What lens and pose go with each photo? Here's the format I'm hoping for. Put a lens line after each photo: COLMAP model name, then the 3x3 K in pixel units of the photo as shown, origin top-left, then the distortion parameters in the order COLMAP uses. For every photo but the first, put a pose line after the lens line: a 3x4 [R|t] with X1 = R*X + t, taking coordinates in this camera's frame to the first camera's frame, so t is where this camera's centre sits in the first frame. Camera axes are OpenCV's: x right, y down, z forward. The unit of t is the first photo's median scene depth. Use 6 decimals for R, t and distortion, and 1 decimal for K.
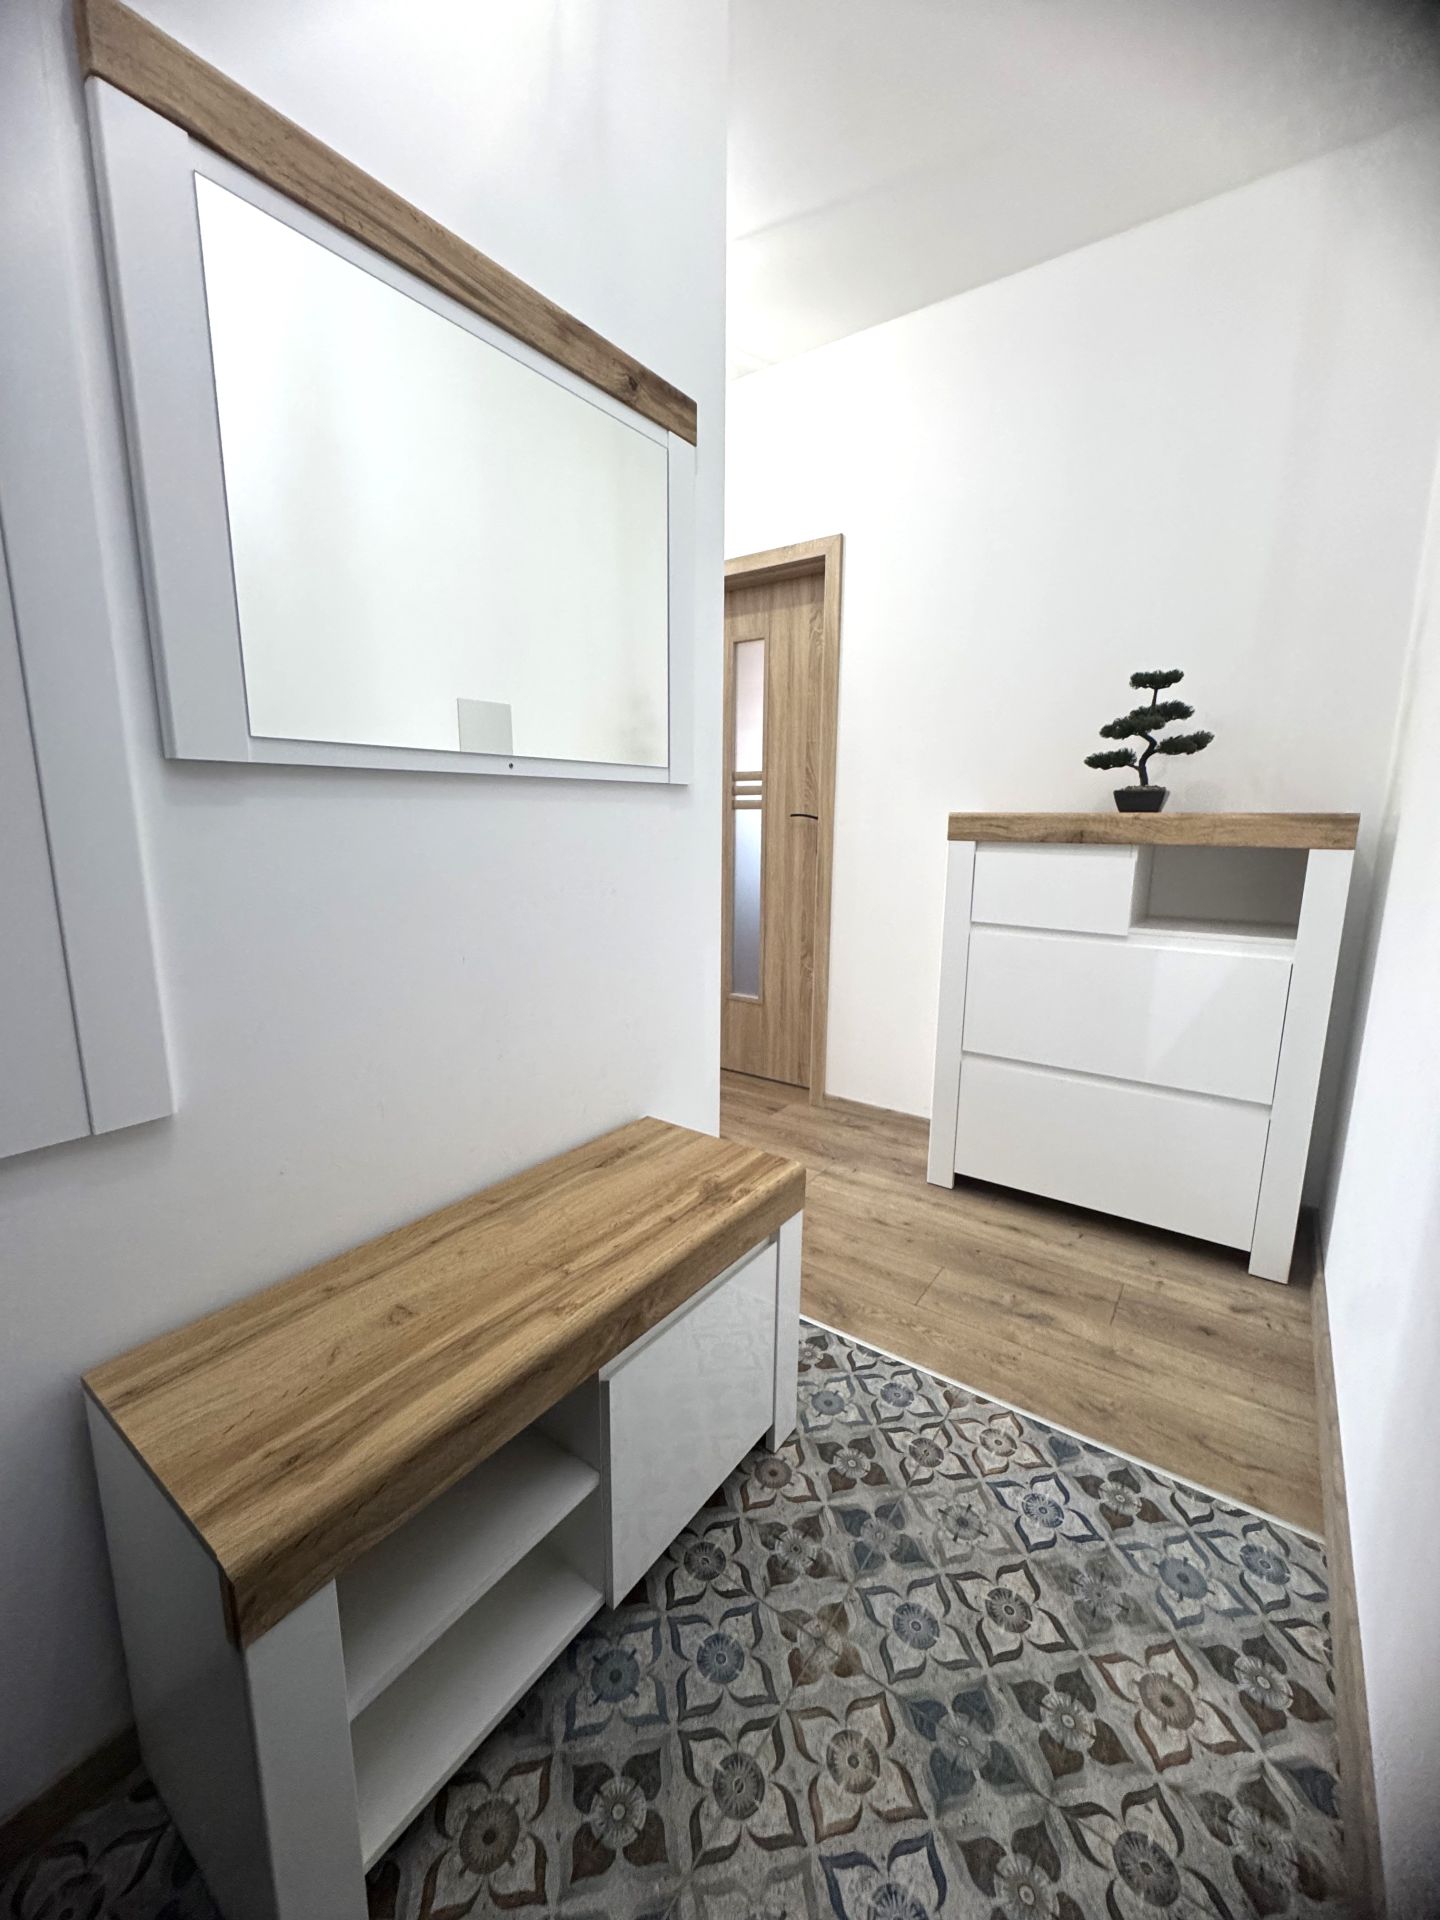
lens RADIAL K [[764.8, 0, 714.4], [0, 764.8, 961.7], [0, 0, 1]] dist [-0.003865, -0.000092]
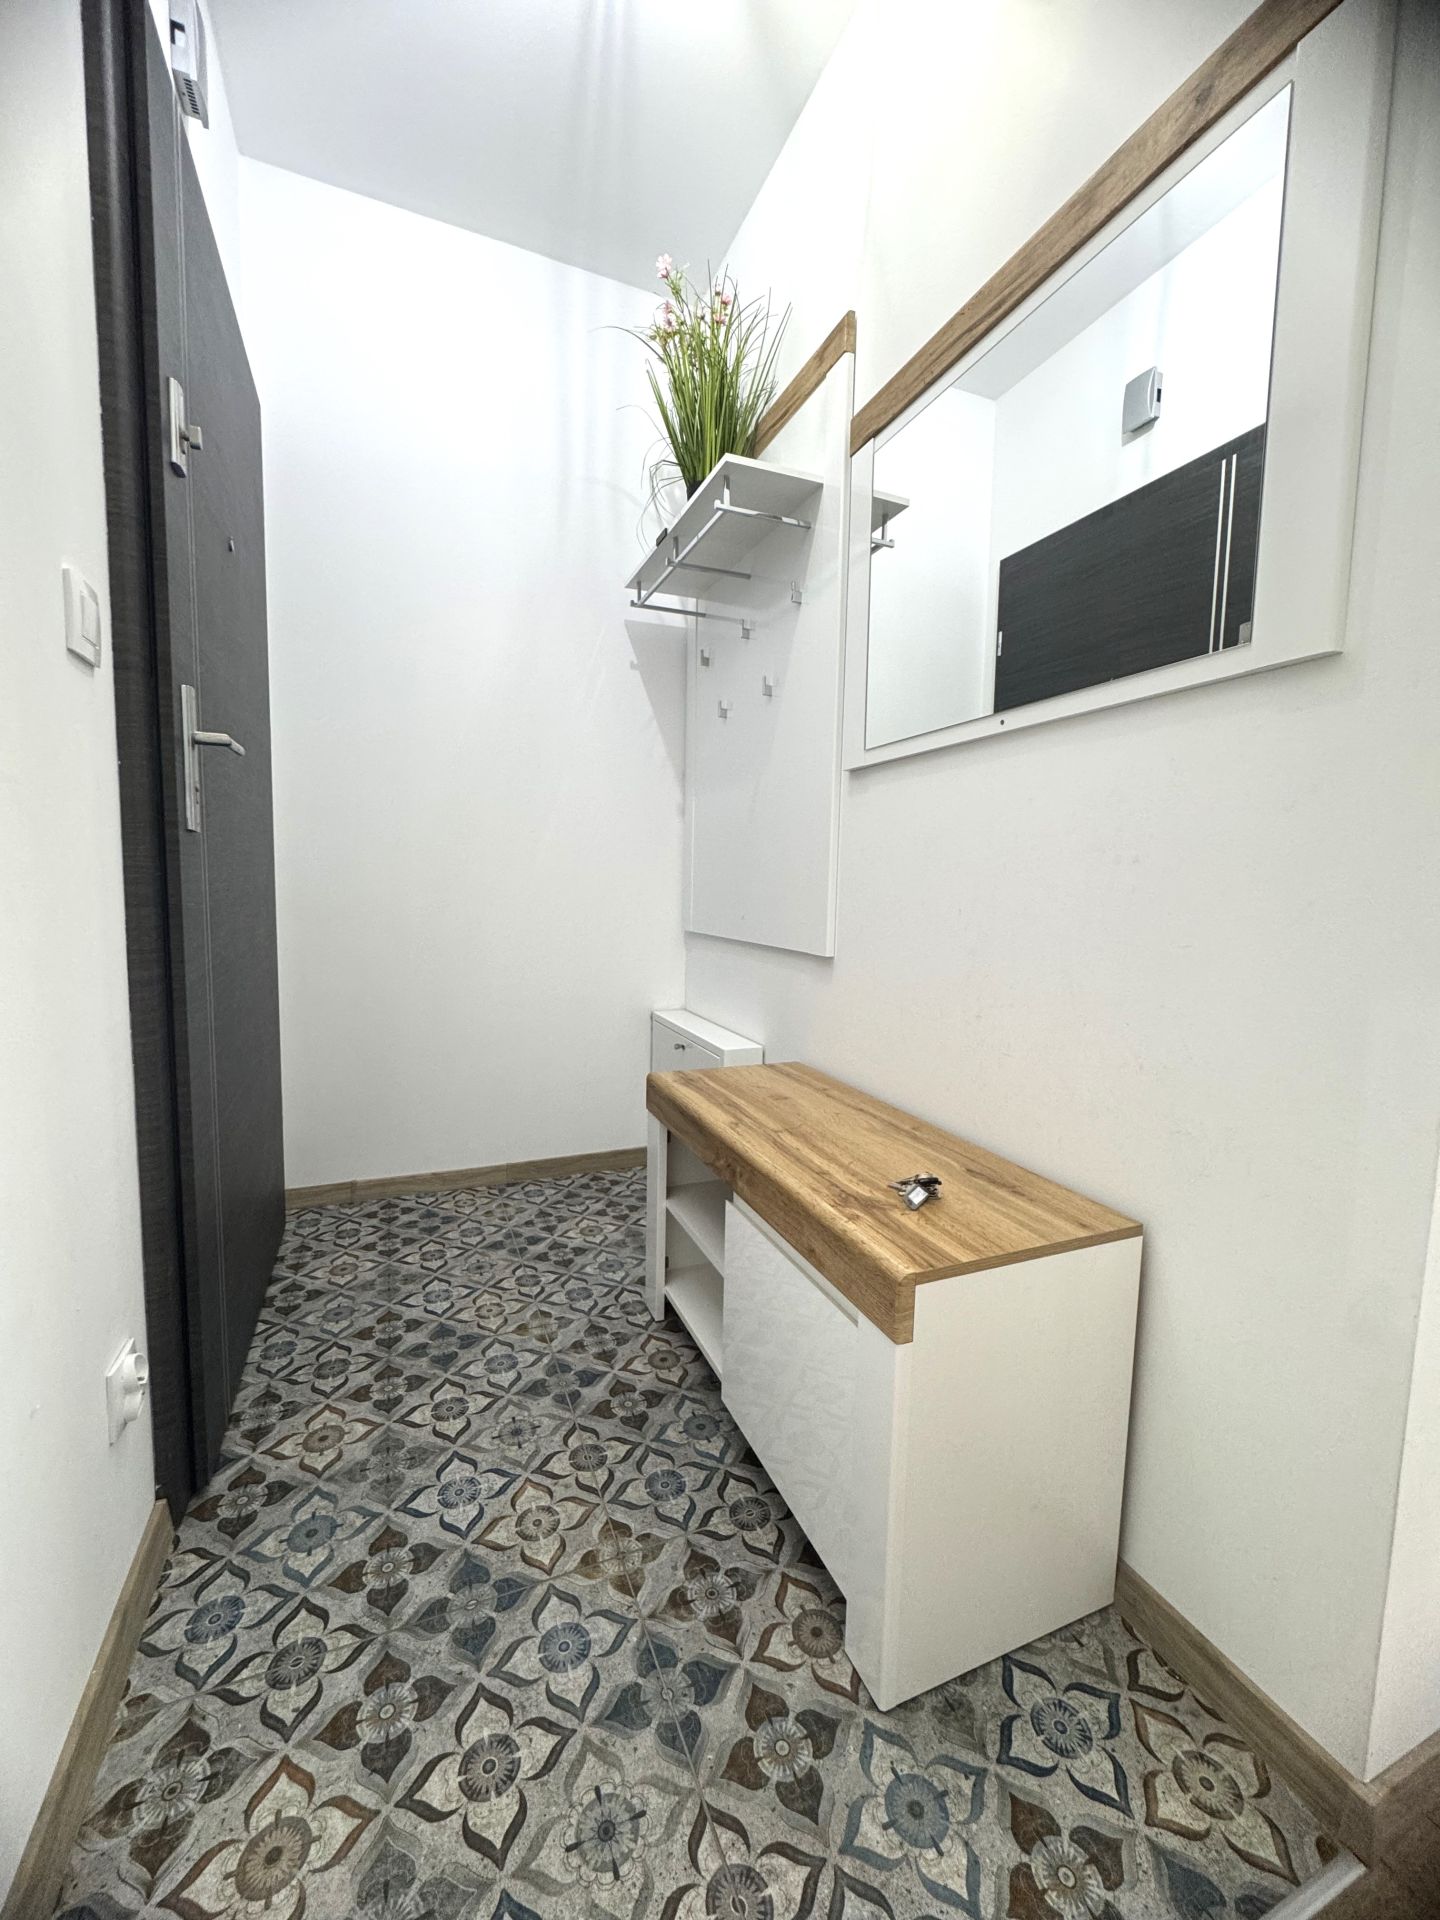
lens RADIAL K [[764.8, 0, 729.8], [0, 764.8, 954.6], [0, 0, 1]] dist [-0.003865, -0.000092]
pose [[-0.503877, 0.061621, -0.861575, 0.864595], [-0.185271, 0.966527, 0.177480, -0.083989], [0.843672, 0.249053, -0.475594, 1.365964]]
